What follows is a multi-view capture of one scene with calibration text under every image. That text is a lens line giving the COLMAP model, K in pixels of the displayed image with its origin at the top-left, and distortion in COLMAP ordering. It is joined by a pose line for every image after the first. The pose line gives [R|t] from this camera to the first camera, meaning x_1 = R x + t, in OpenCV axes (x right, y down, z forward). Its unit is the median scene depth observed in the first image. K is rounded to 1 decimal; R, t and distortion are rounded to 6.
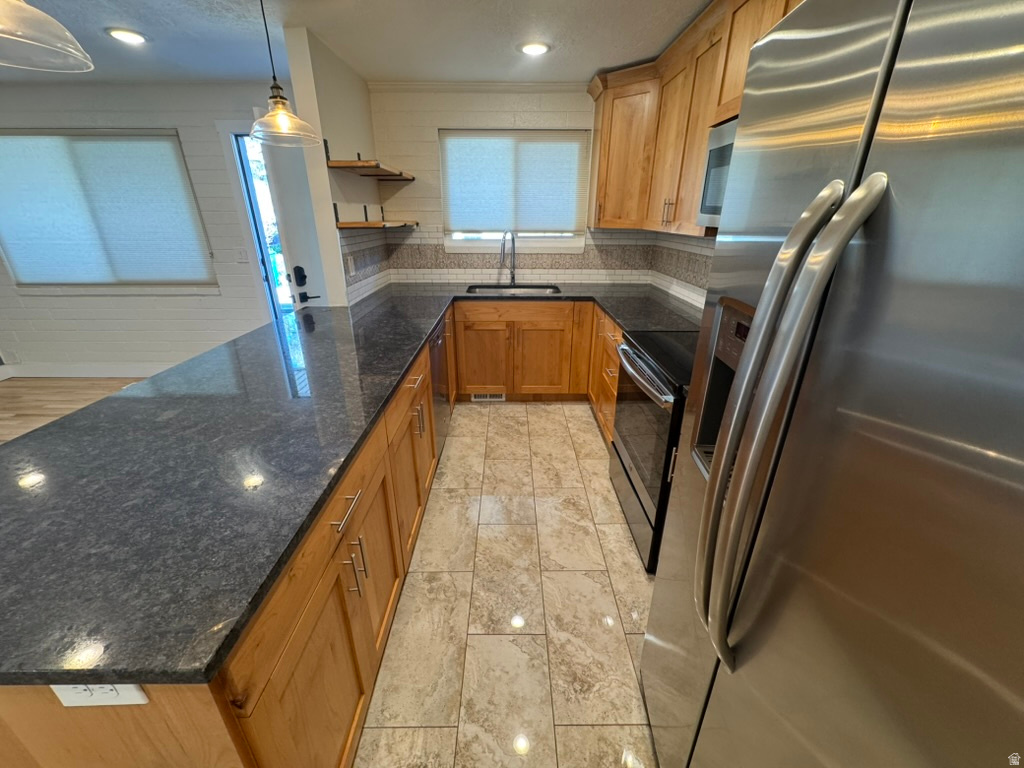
lens RADIAL K [[408.3, 0, 512.4], [0, 408.3, 386.1], [0, 0, 1]] dist [-0.000762, -0.000119]
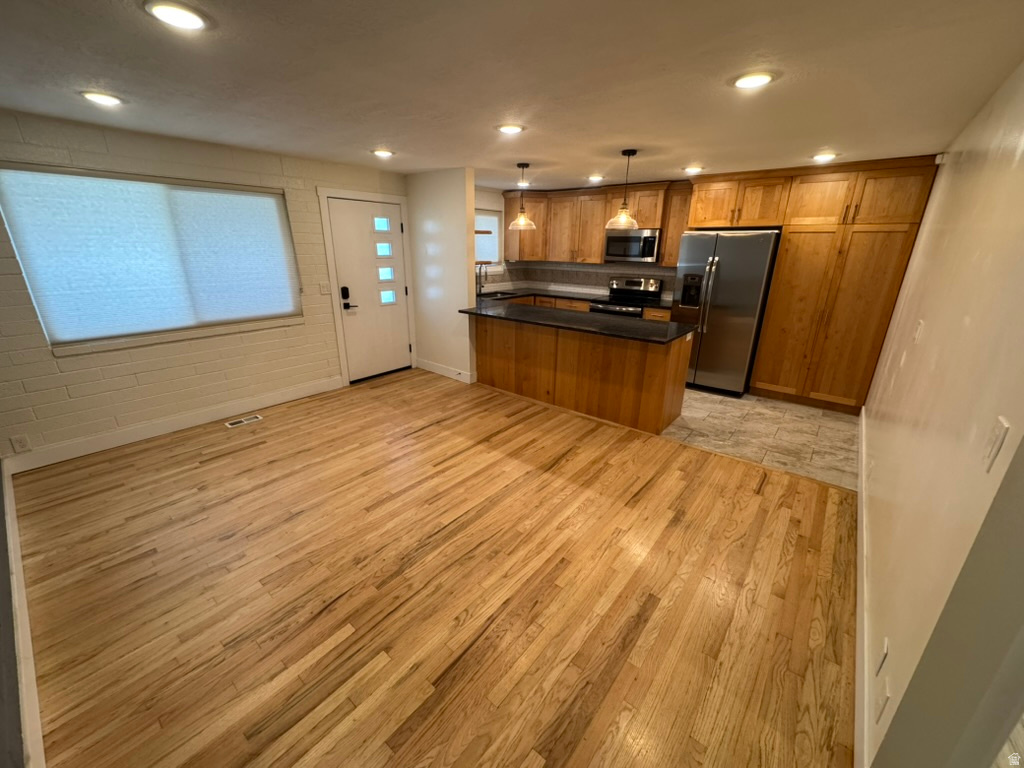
lens RADIAL K [[408.3, 0, 510.0], [0, 408.3, 383.3], [0, 0, 1]] dist [-0.000762, -0.000119]
pose [[0.641634, -0.242180, 0.727774, -1.287411], [0.292490, 0.954402, 0.059723, 0.045308], [-0.709053, 0.174546, 0.683211, -0.197530]]
